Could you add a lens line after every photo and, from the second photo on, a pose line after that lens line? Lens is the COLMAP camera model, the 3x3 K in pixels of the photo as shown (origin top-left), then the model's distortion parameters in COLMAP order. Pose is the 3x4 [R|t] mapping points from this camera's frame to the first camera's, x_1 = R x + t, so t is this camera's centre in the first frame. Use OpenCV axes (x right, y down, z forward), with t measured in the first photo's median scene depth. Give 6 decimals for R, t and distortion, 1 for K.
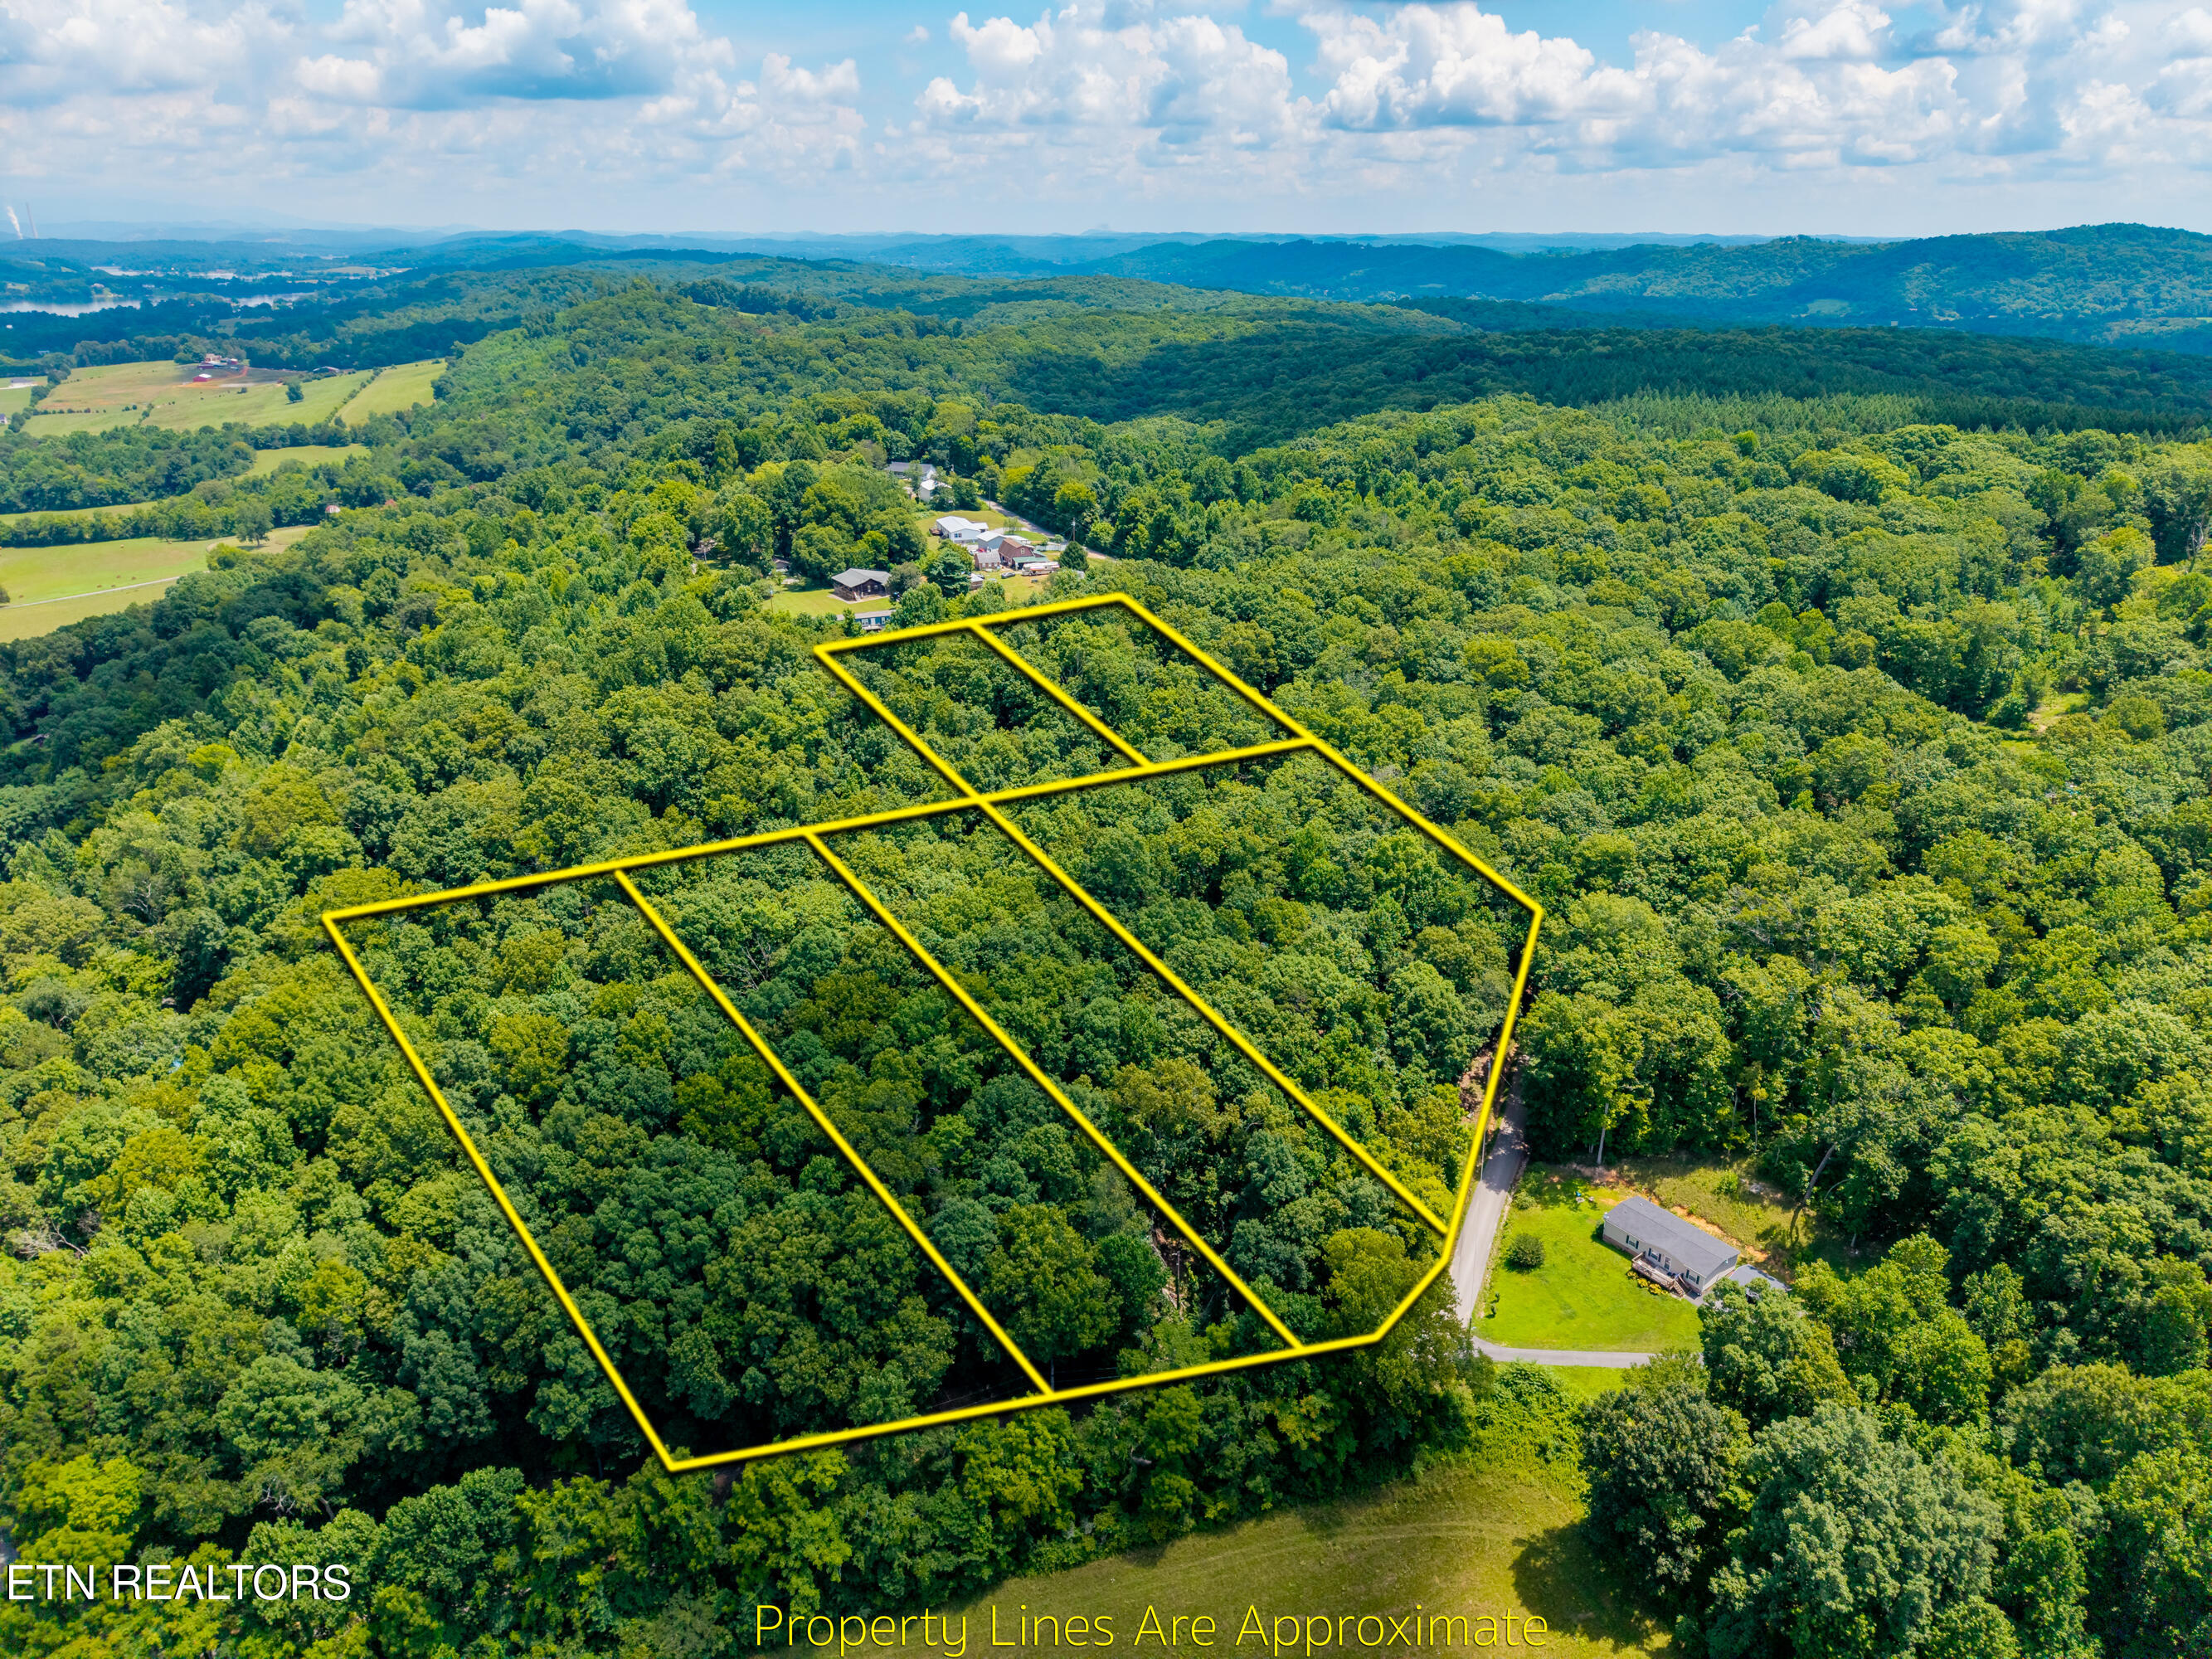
lens RADIAL K [[1500.3, 0, 1105.2], [0, 1500.3, 825.7], [0, 0, 1]] dist [0.019761, -0.015611]
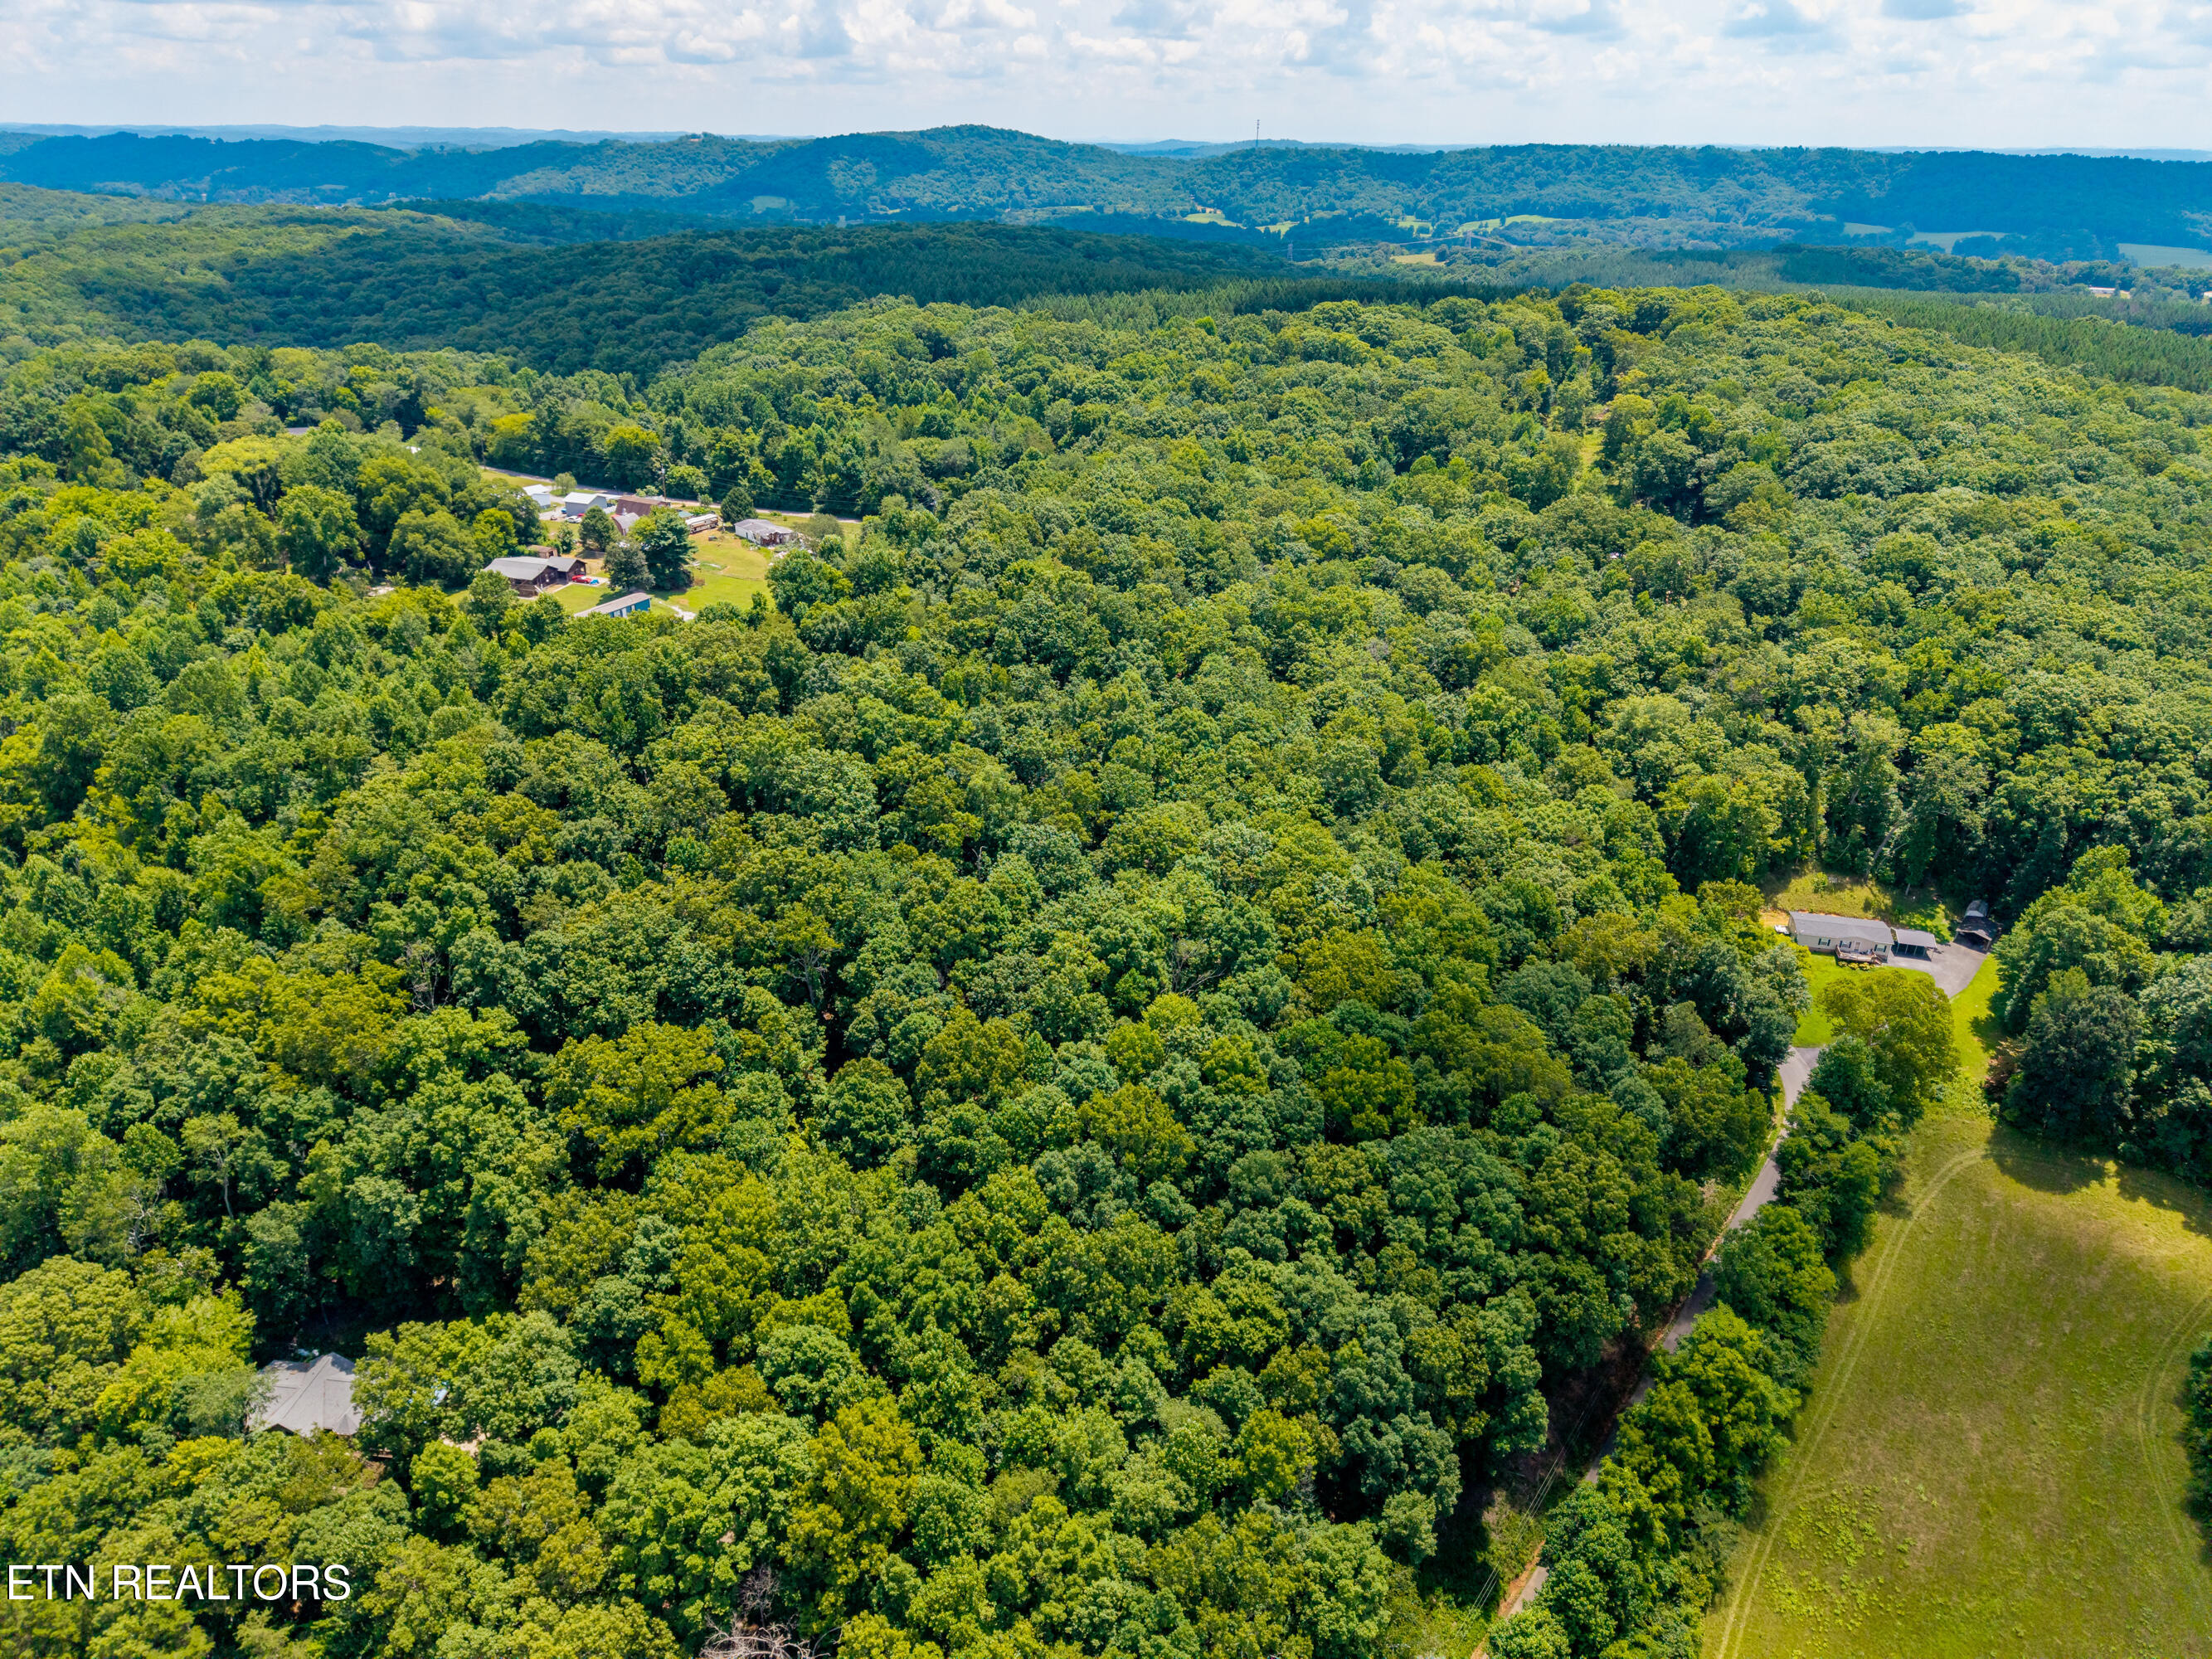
lens RADIAL K [[1500.3, 0, 1115.2], [0, 1500.3, 836.5], [0, 0, 1]] dist [0.019761, -0.015611]
pose [[0.766627, -0.267511, 0.583713, -0.427580], [0.229221, 0.963199, 0.140377, -0.066541], [-0.599784, 0.026182, 0.799733, 0.165720]]
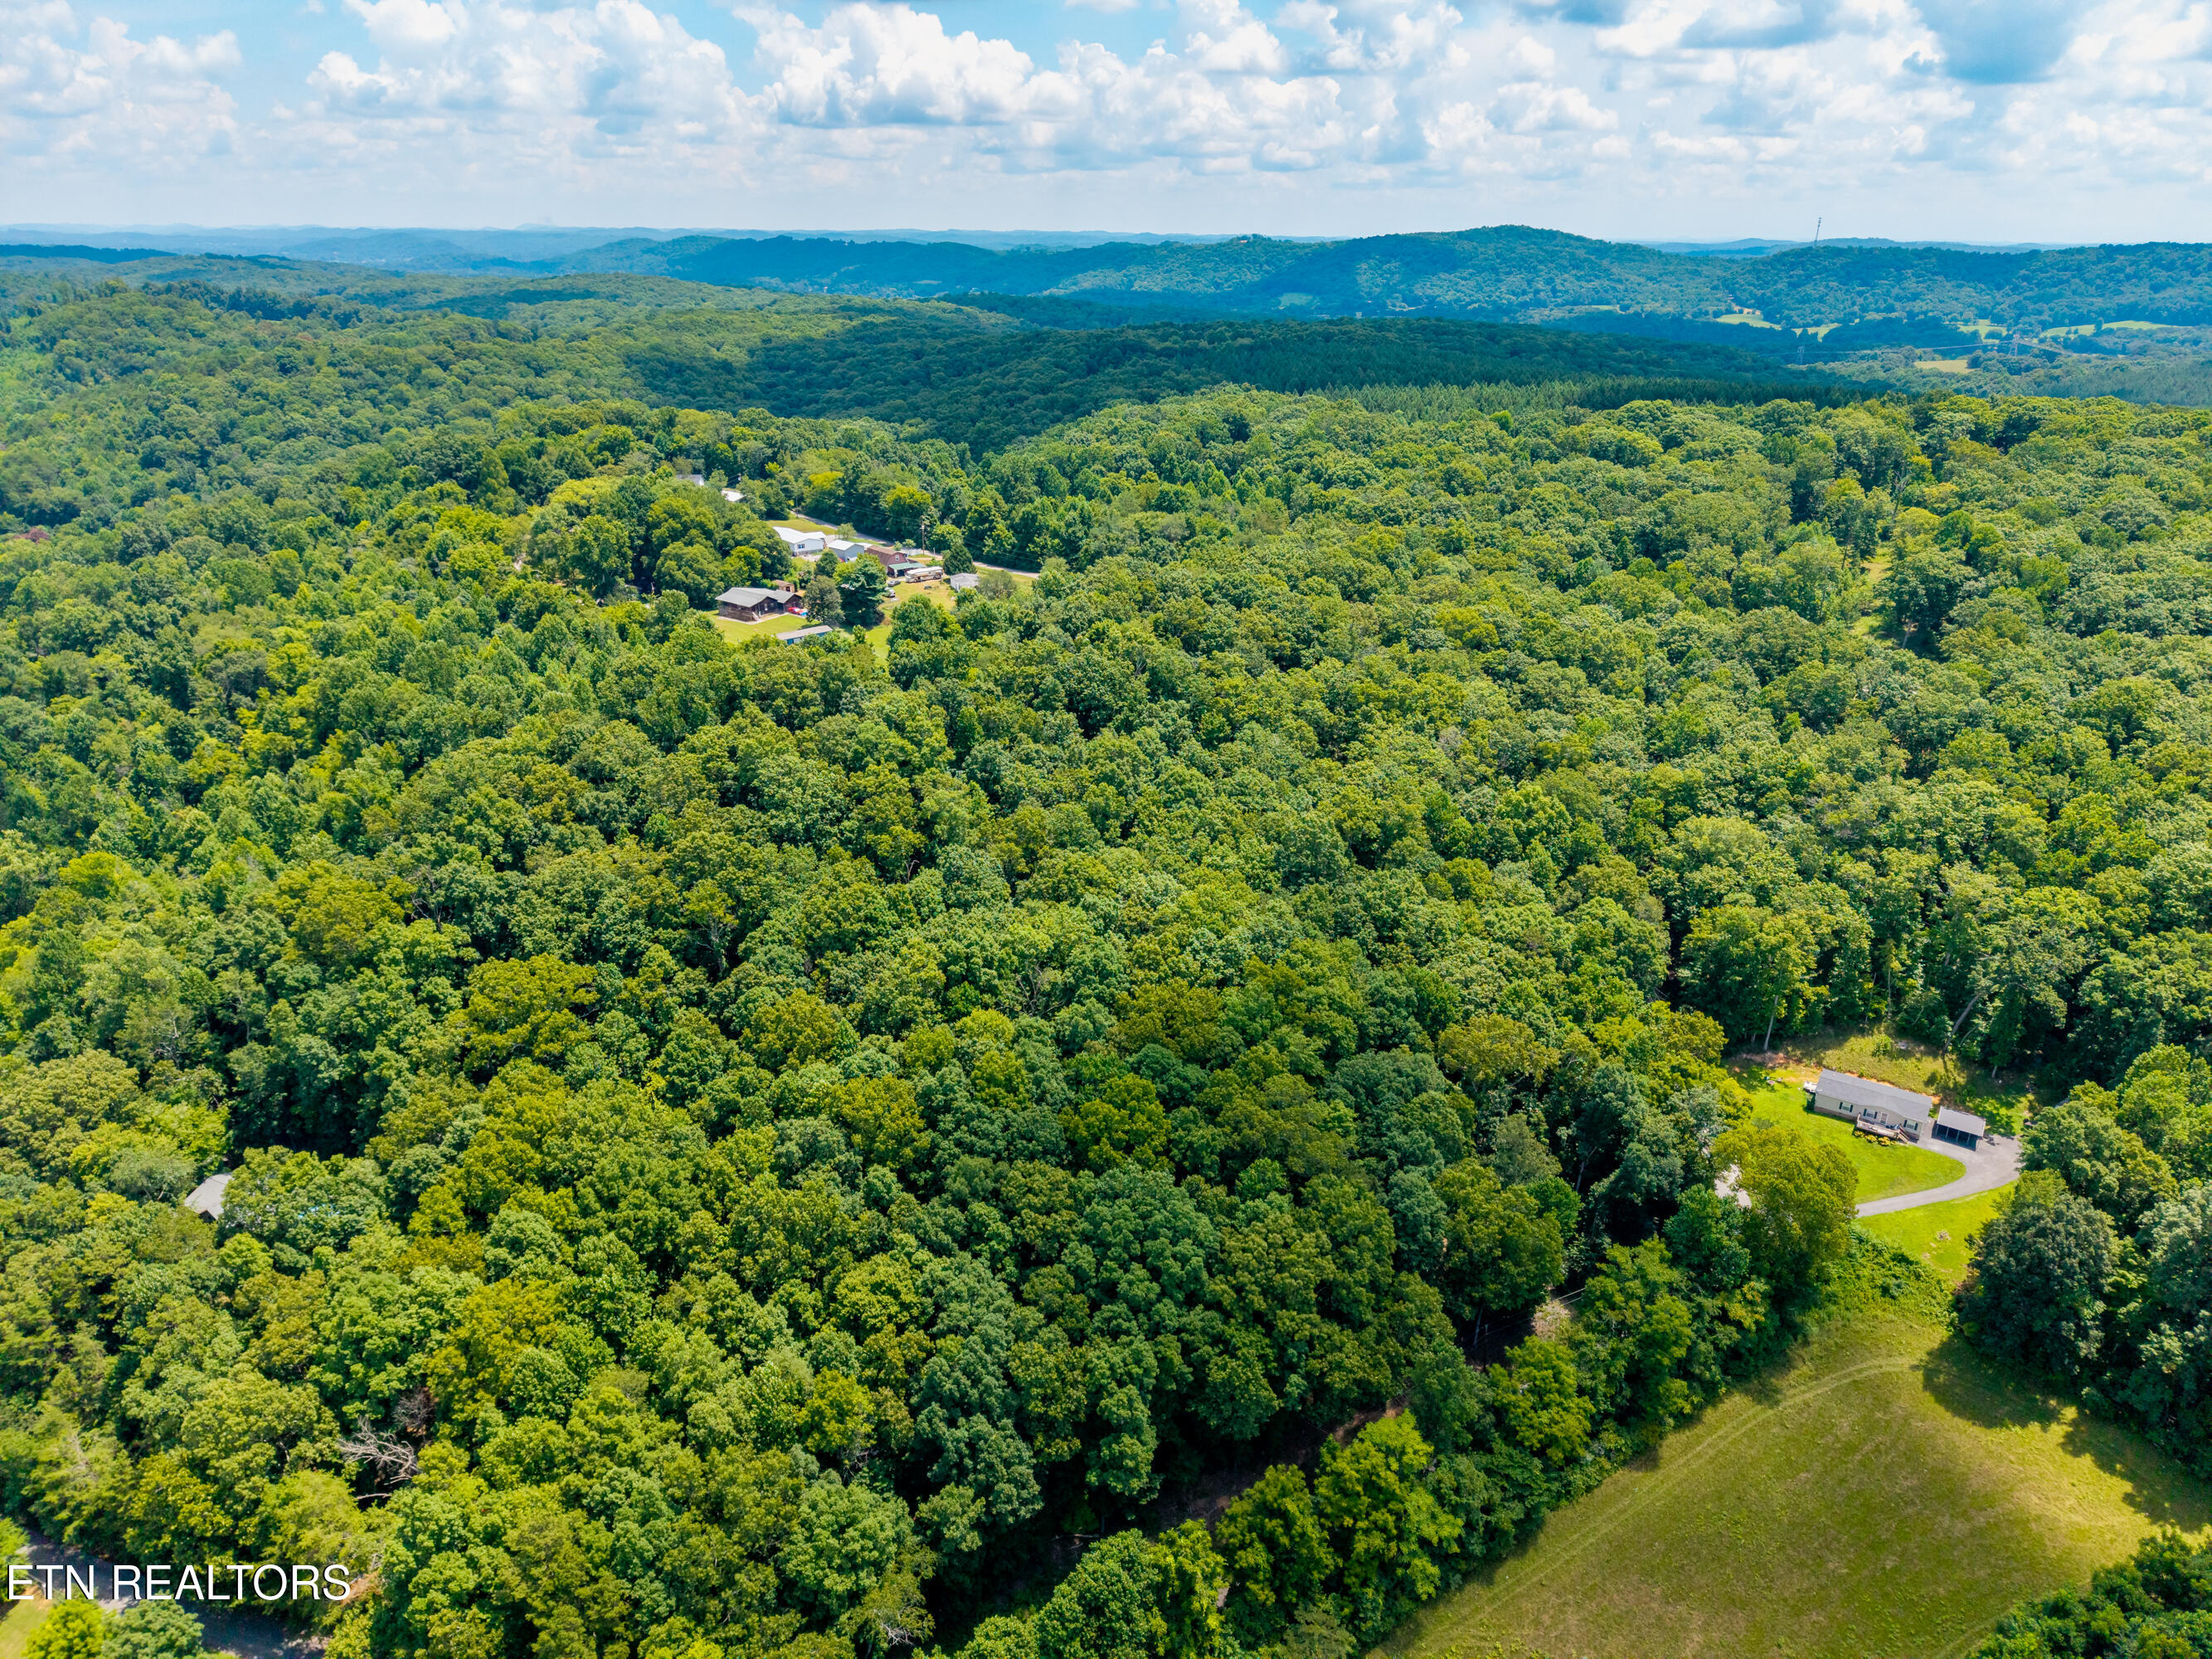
lens RADIAL K [[1500.3, 0, 1108.5], [0, 1500.3, 832.6], [0, 0, 1]] dist [0.019761, -0.015611]
pose [[0.941702, -0.121961, 0.313565, -0.263445], [0.120060, 0.992441, 0.025443, -0.015418], [-0.314297, 0.013687, 0.949226, 0.037774]]
